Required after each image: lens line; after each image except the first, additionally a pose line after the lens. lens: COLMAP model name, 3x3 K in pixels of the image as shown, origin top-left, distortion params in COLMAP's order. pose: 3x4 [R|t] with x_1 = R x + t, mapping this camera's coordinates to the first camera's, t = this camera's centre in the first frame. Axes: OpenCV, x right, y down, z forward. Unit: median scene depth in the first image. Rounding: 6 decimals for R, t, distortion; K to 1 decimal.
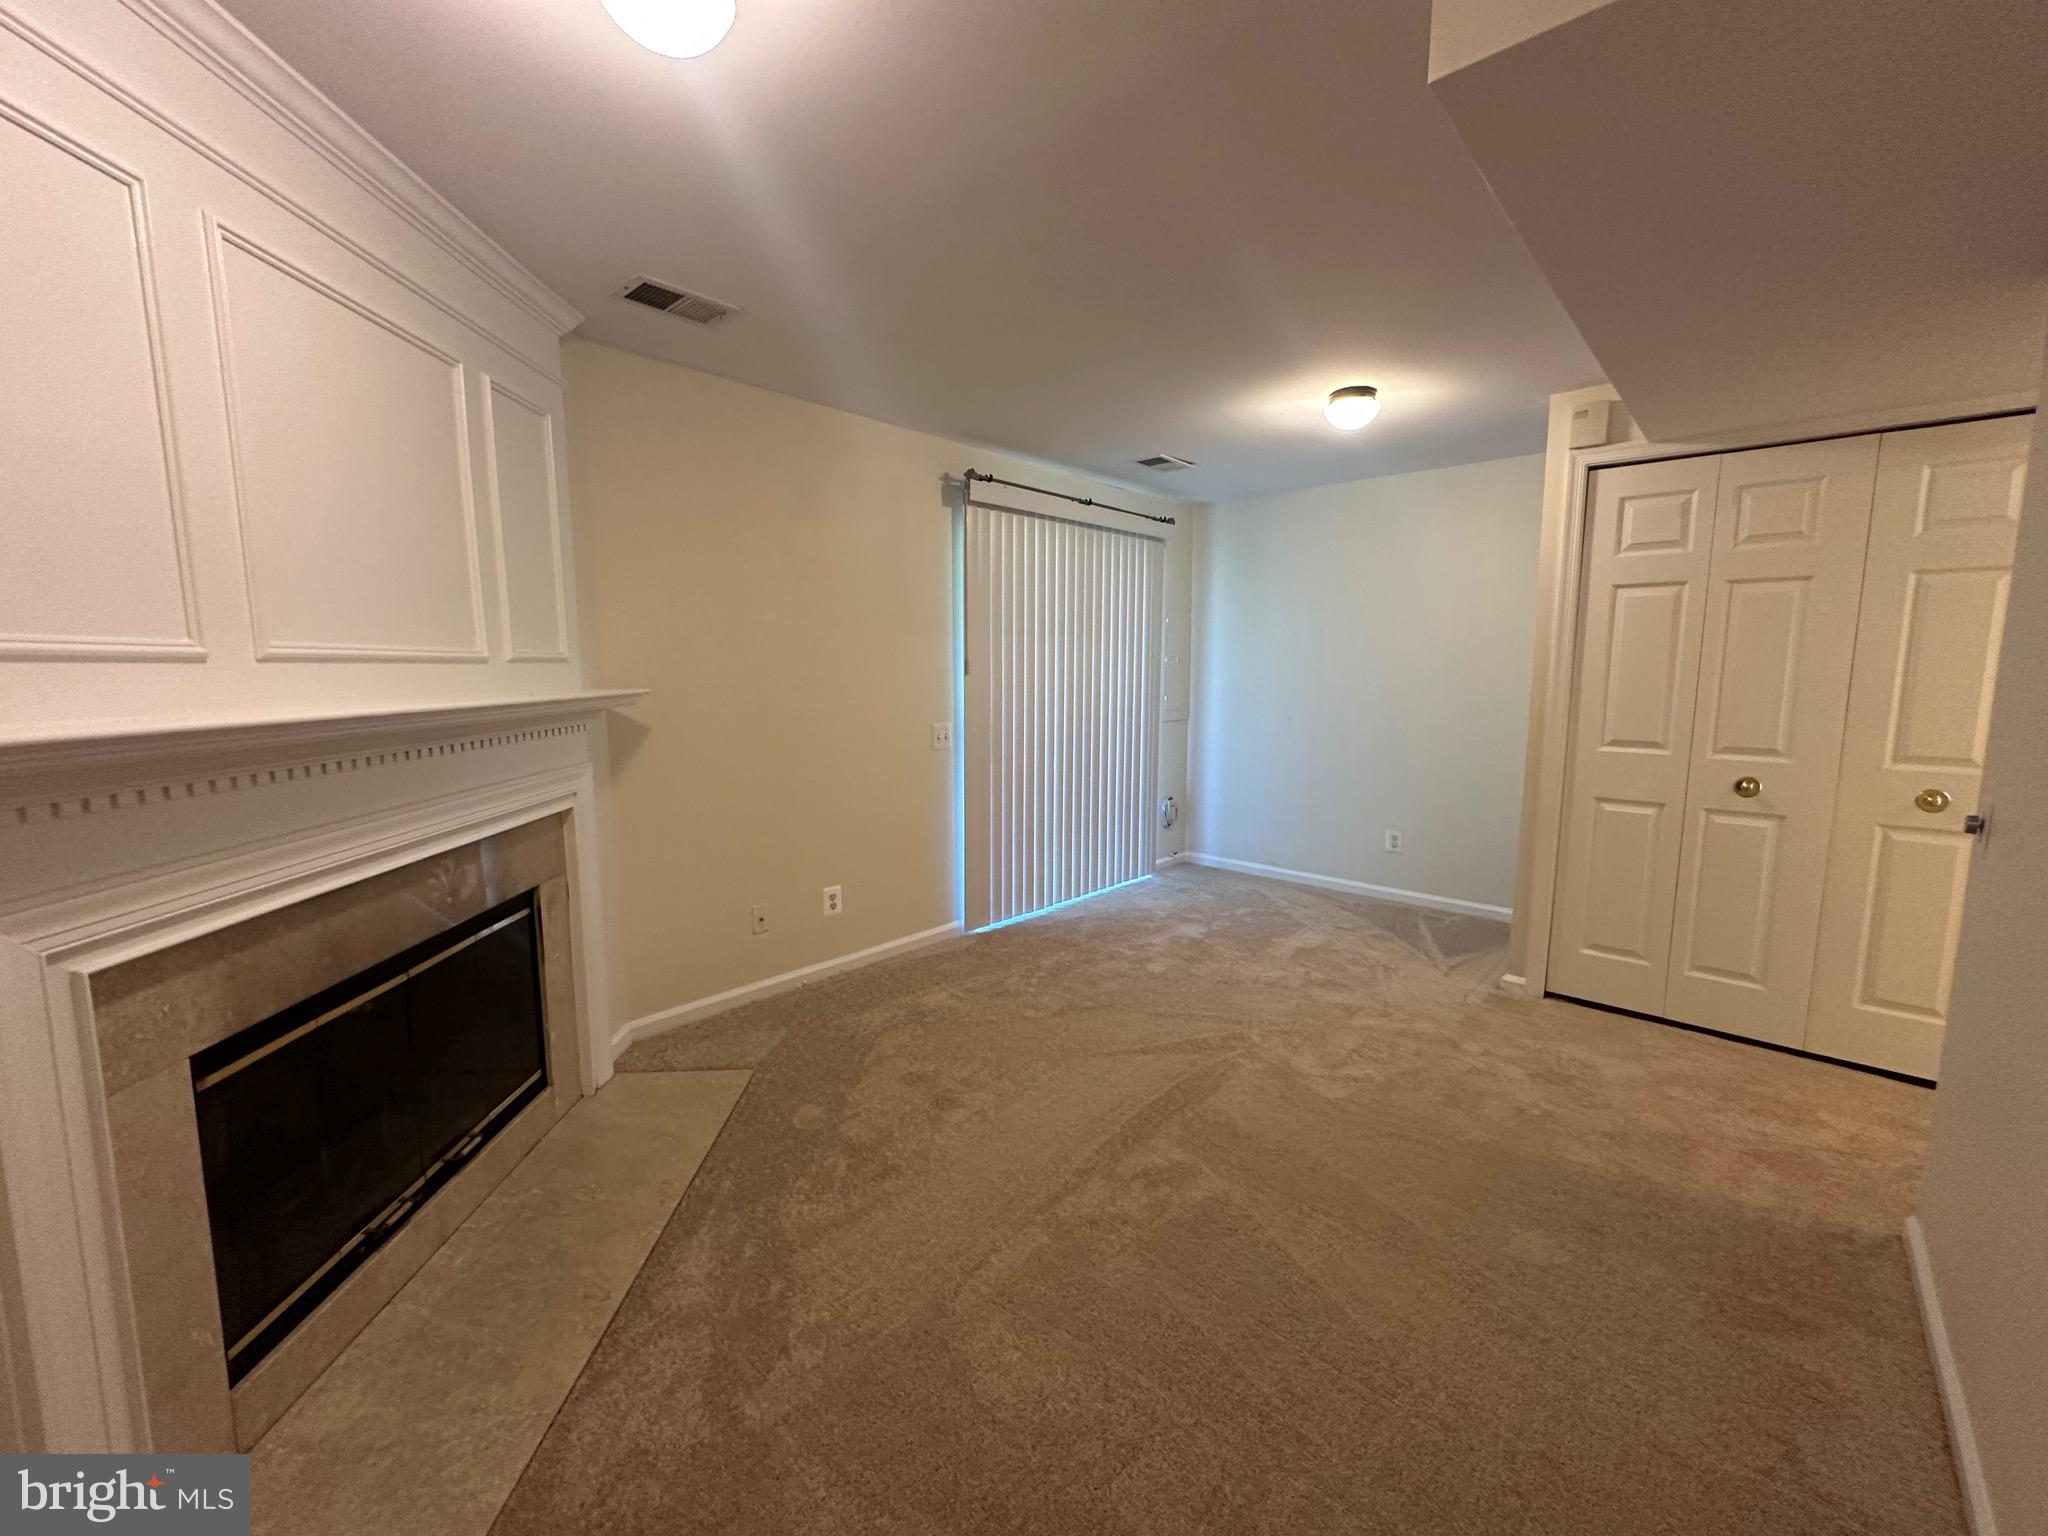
lens RADIAL K [[819.4, 0, 1026.3], [0, 819.4, 765.1], [0, 0, 1]] dist [-0.000495, -0.000561]
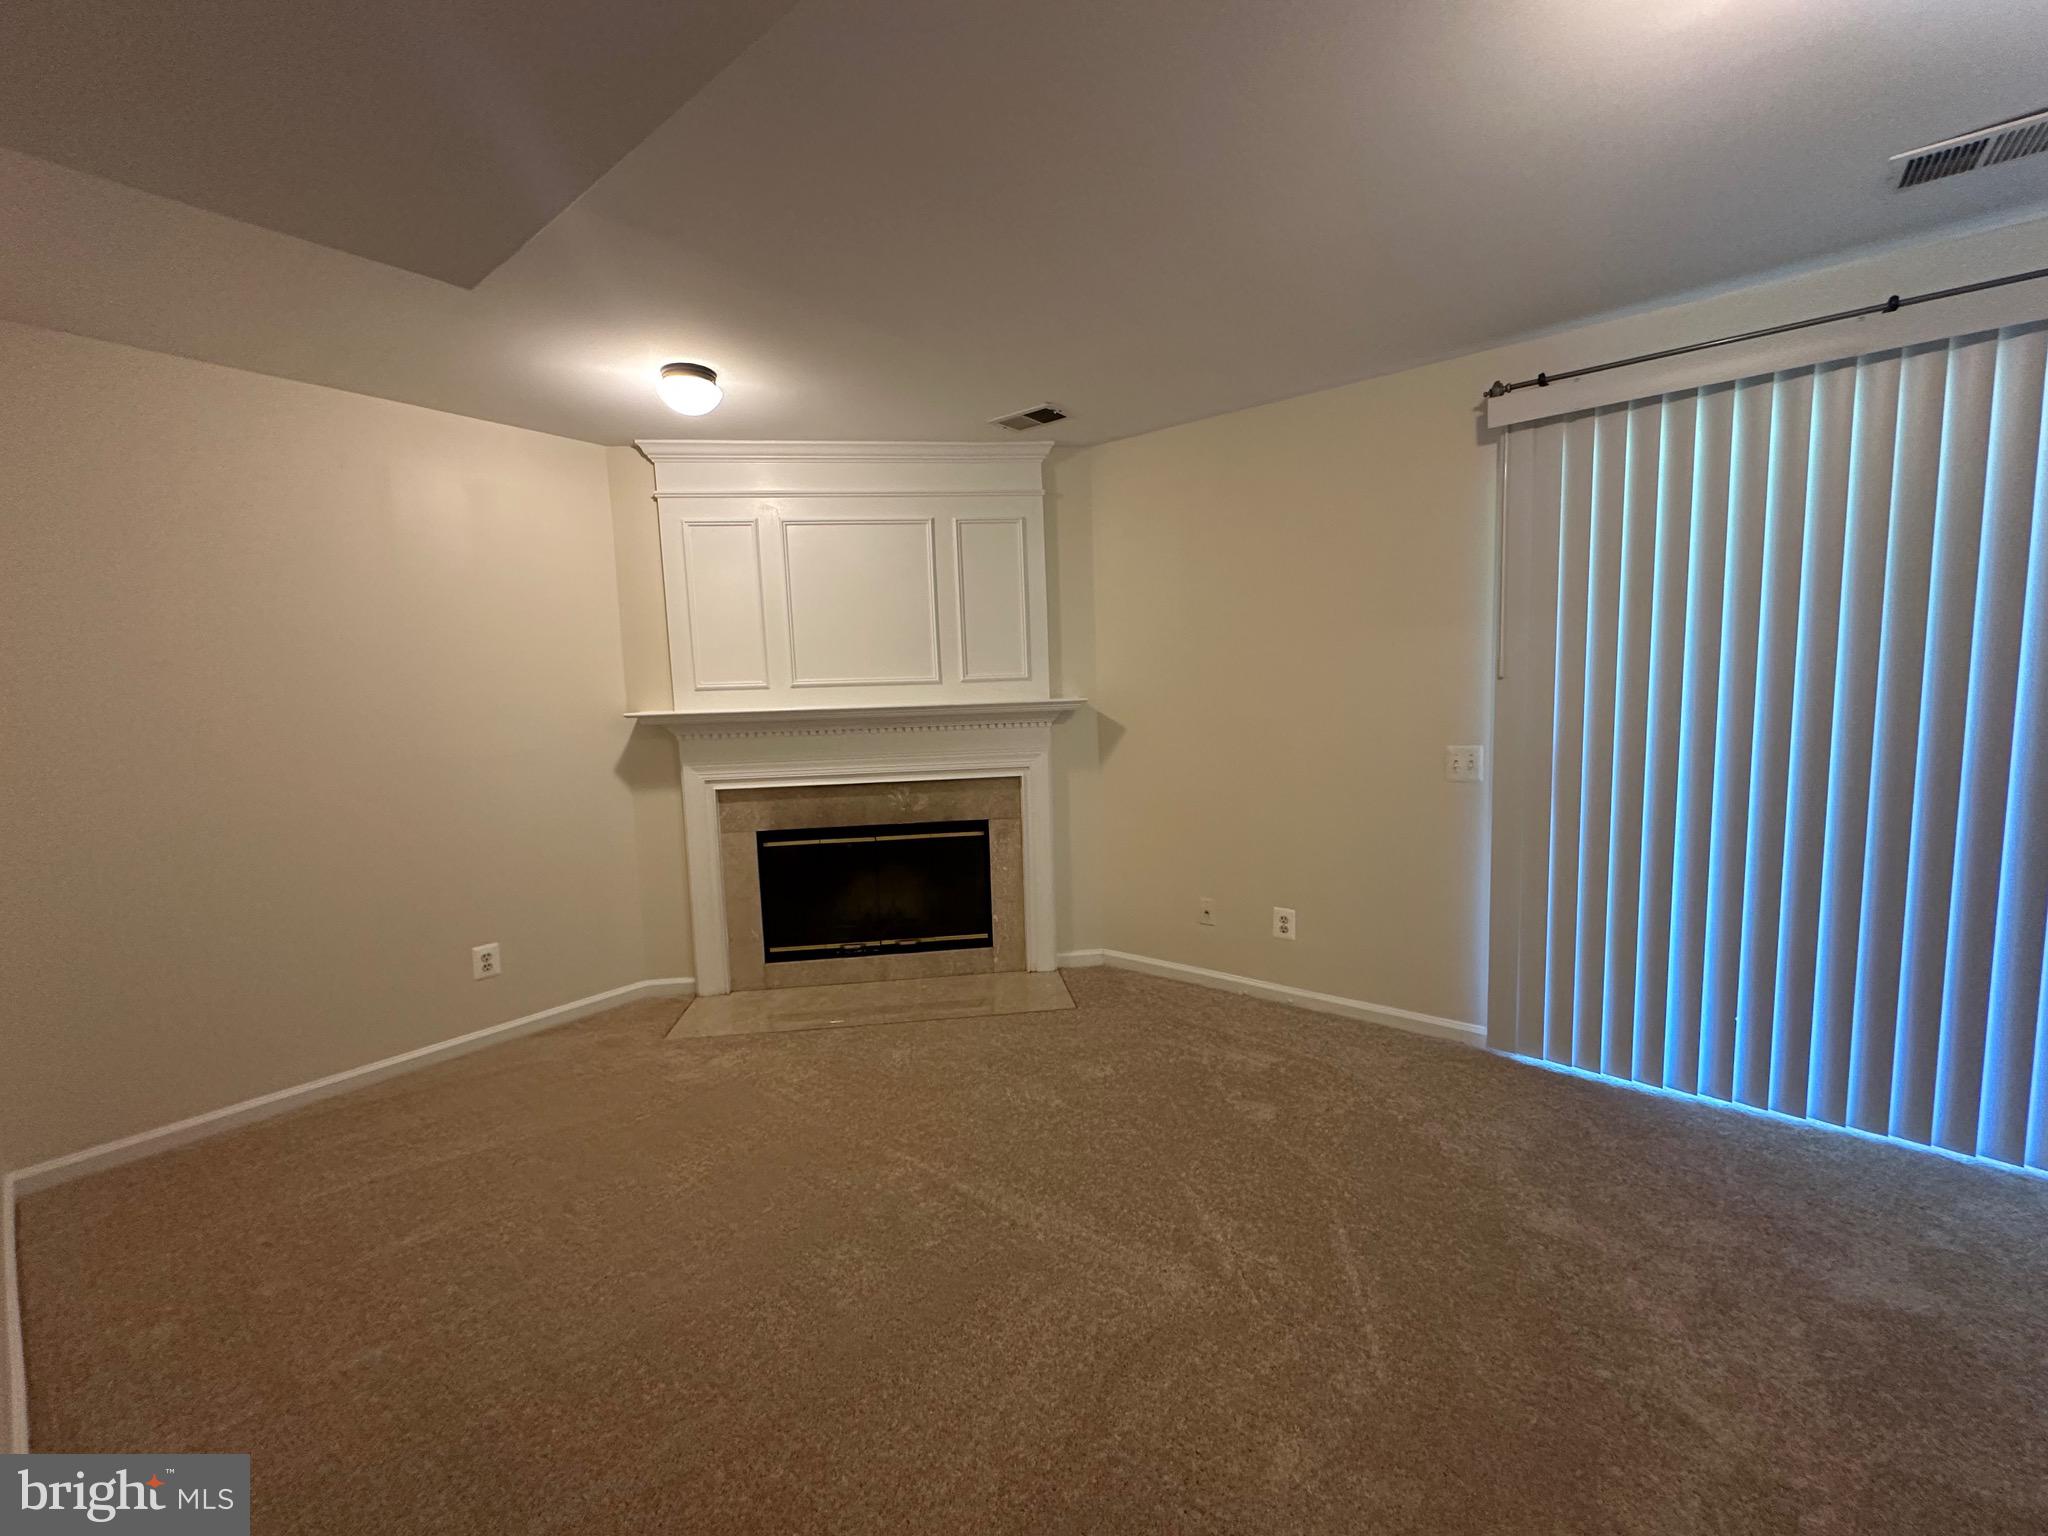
lens RADIAL K [[819.4, 0, 1027.3], [0, 819.4, 768.4], [0, 0, 1]] dist [-0.000495, -0.000561]
pose [[0.076873, 0.099465, -0.992067, 0.970483], [-0.088756, 0.991744, 0.092555, -0.105937], [0.993083, 0.080937, 0.085066, 0.905133]]
